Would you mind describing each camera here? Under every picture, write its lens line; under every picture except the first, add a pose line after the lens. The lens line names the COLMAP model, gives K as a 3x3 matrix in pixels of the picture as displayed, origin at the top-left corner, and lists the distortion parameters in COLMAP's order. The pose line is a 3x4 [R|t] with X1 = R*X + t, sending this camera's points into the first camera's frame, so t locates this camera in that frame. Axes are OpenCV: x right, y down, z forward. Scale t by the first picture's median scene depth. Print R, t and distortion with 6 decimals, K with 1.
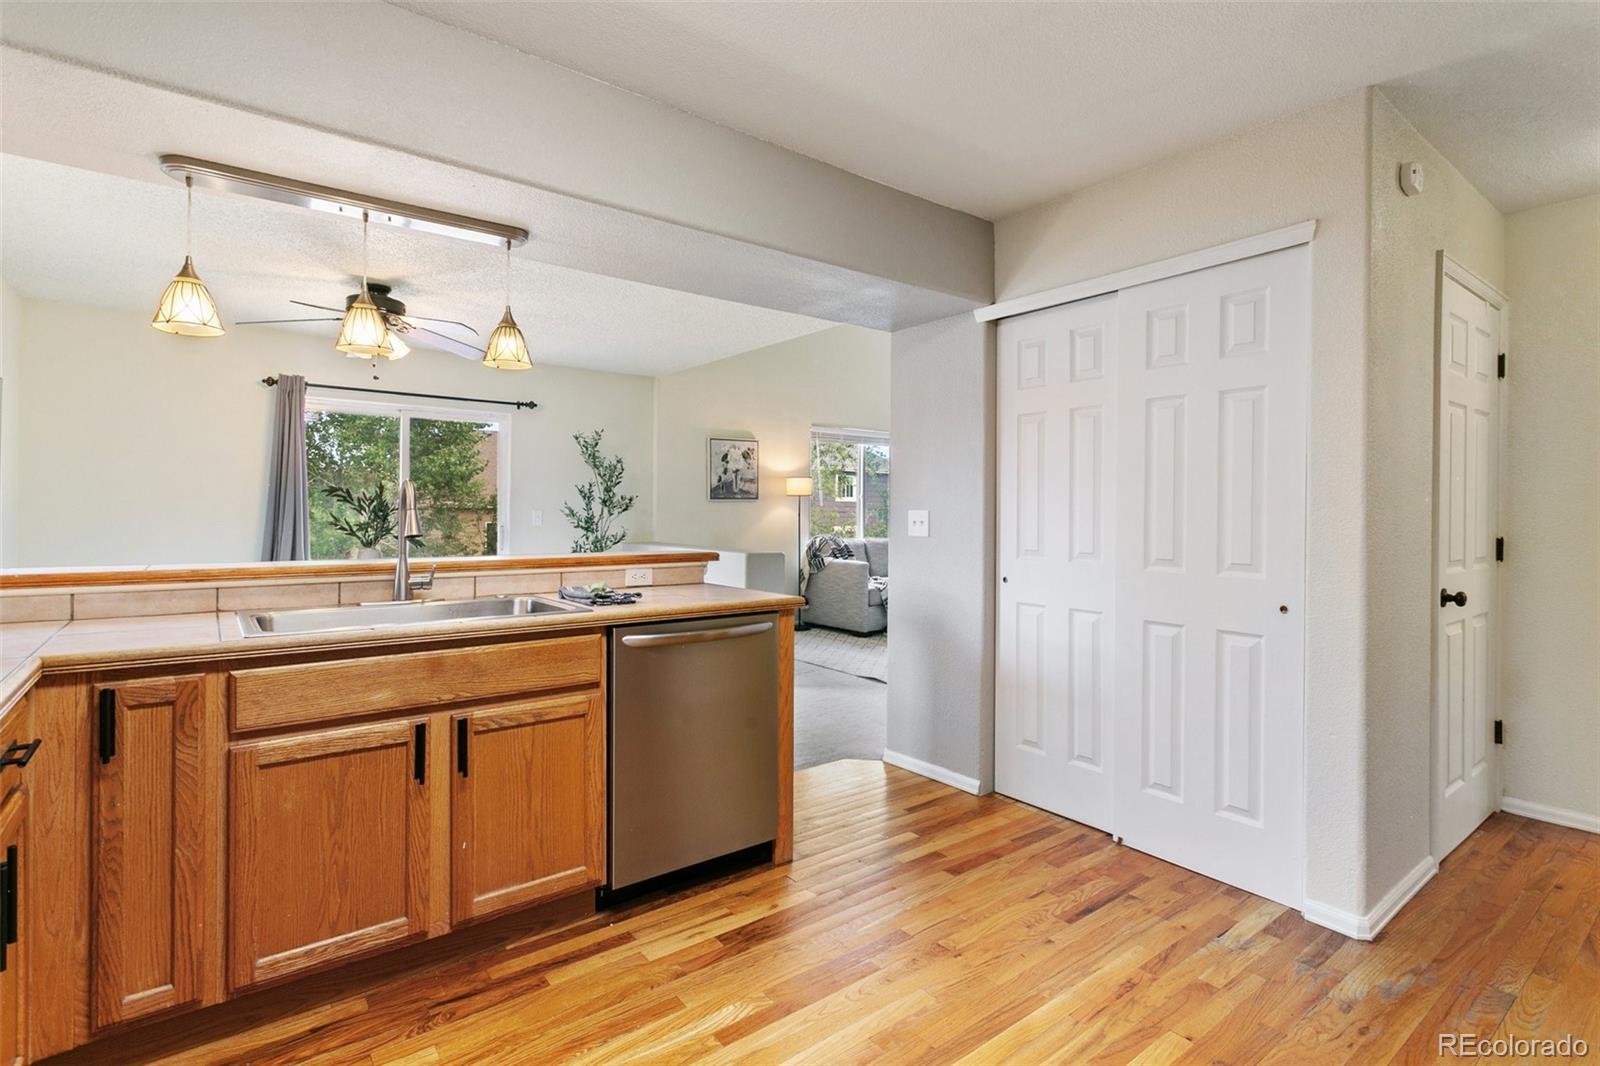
lens RADIAL K [[757.5, 0, 789.6], [0, 757.5, 509.3], [0, 0, 1]] dist [-0.002644, 0.000658]
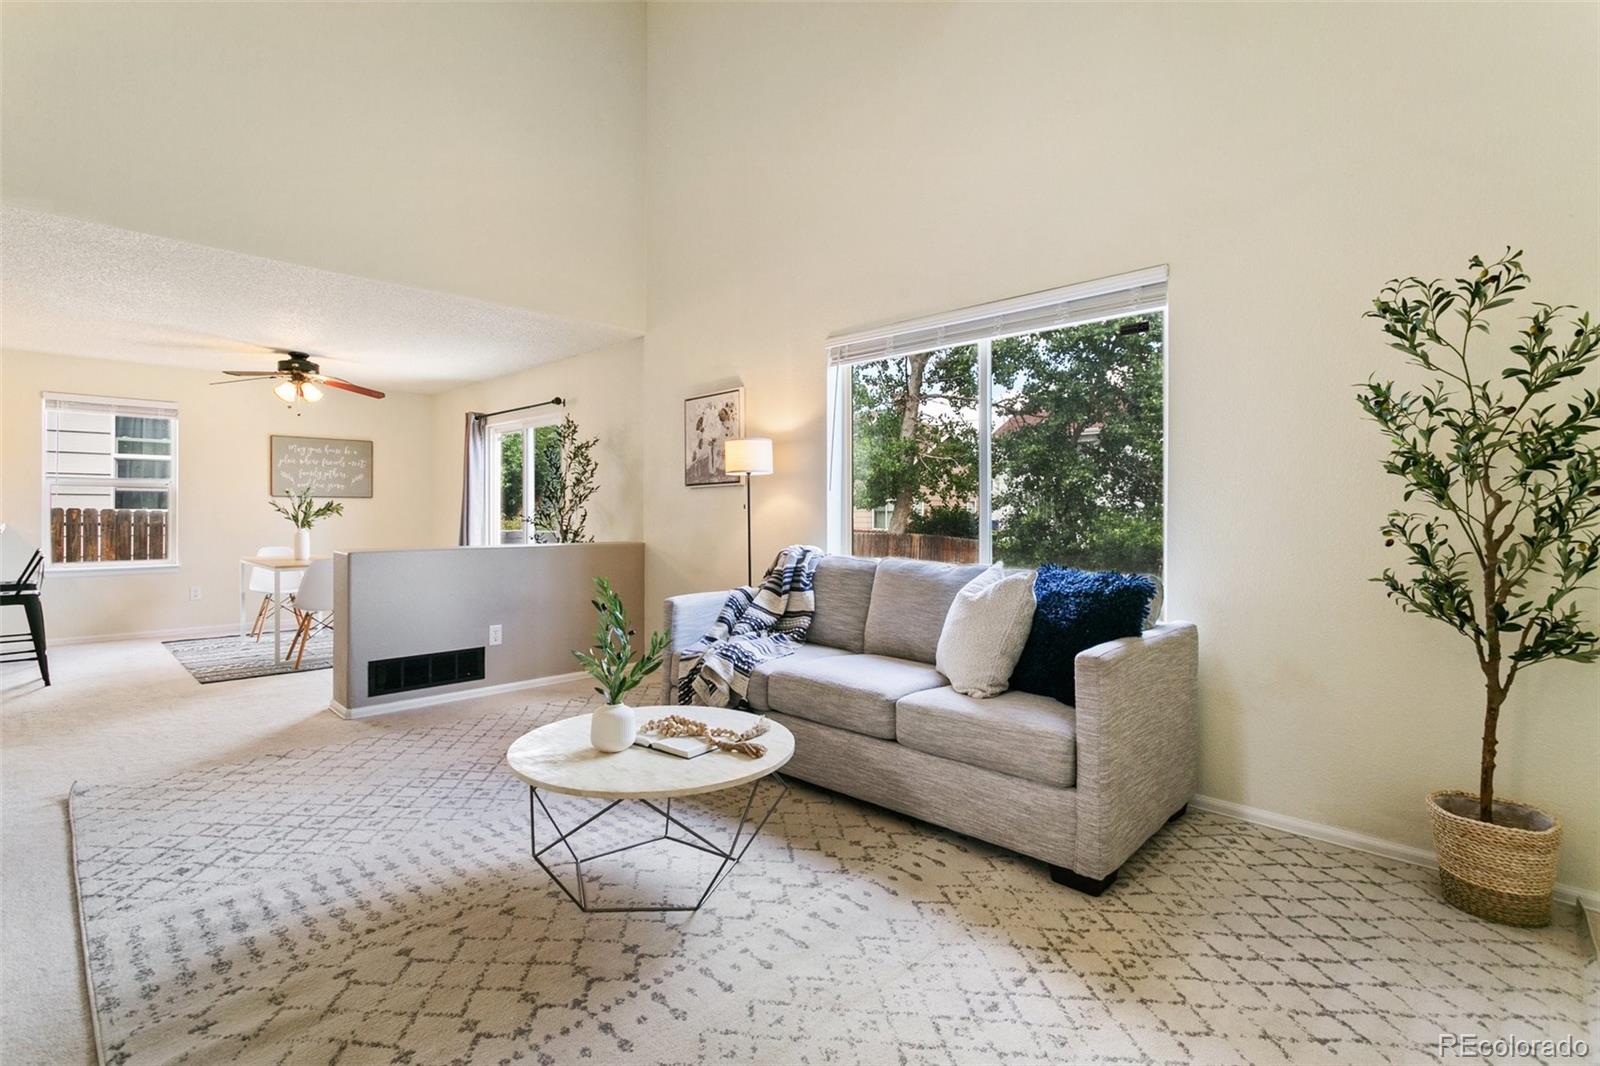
lens RADIAL K [[757.5, 0, 789.6], [0, 757.5, 509.3], [0, 0, 1]] dist [-0.002644, 0.000658]
pose [[0.139268, -0.006426, -0.990234, 0.594589], [0.001514, 0.999979, -0.006276, 0.012554], [0.990254, -0.000626, 0.139275, 0.980366]]
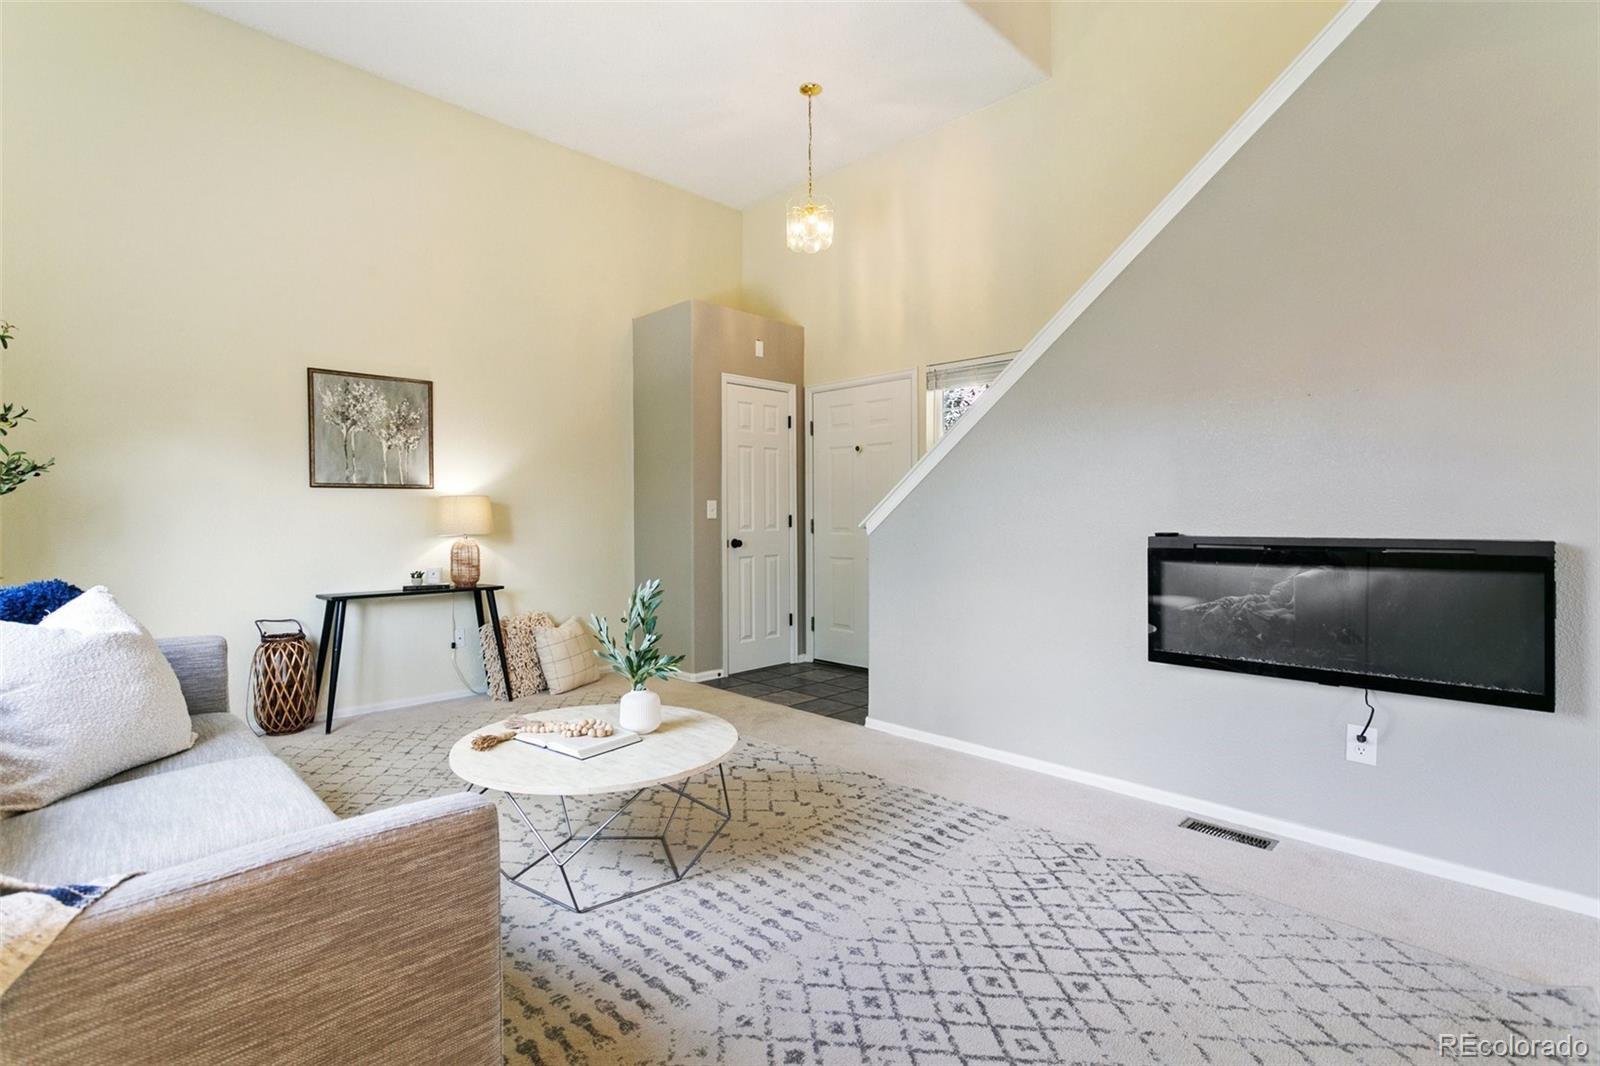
lens RADIAL K [[759.6, 0, 800.0], [0, 759.6, 533.0], [0, 0, 1]] dist [-0.001460, 0.000076]
pose [[-0.142919, -0.023565, 0.989454, -0.058848], [-0.007231, 0.999715, 0.022765, 0.012411], [-0.989708, -0.003901, -0.143048, 0.930909]]
